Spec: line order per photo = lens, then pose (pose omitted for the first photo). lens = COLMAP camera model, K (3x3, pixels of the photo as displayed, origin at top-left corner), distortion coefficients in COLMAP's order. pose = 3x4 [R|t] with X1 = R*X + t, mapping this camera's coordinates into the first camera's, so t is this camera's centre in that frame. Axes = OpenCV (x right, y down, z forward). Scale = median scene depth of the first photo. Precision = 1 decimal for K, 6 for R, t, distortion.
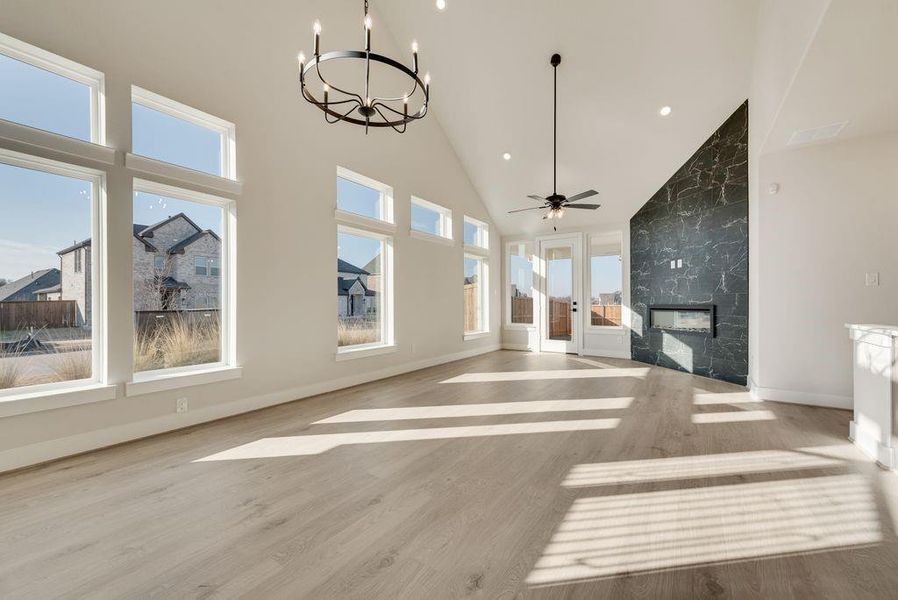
lens RADIAL K [[352.4, 0, 450.5], [0, 352.4, 302.4], [0, 0, 1]] dist [0.010883, -0.002086]
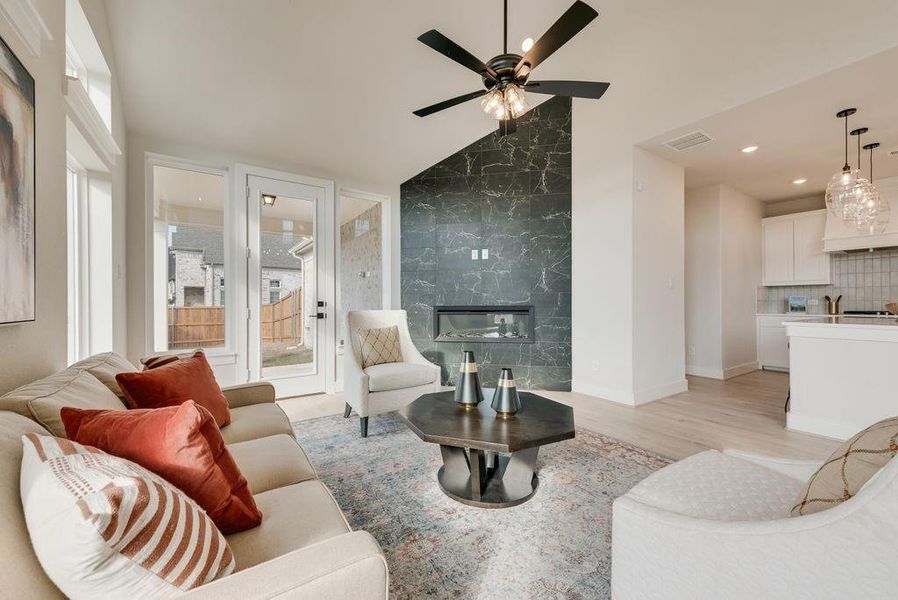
lens RADIAL K [[352.4, 0, 448.6], [0, 352.4, 302.4], [0, 0, 1]] dist [0.010883, -0.002086]
pose [[0.375334, 0.004432, 0.926879, -0.130759], [0.000207, 0.999988, -0.004865, 0.003912], [-0.926890, 0.002018, 0.375328, 0.807008]]
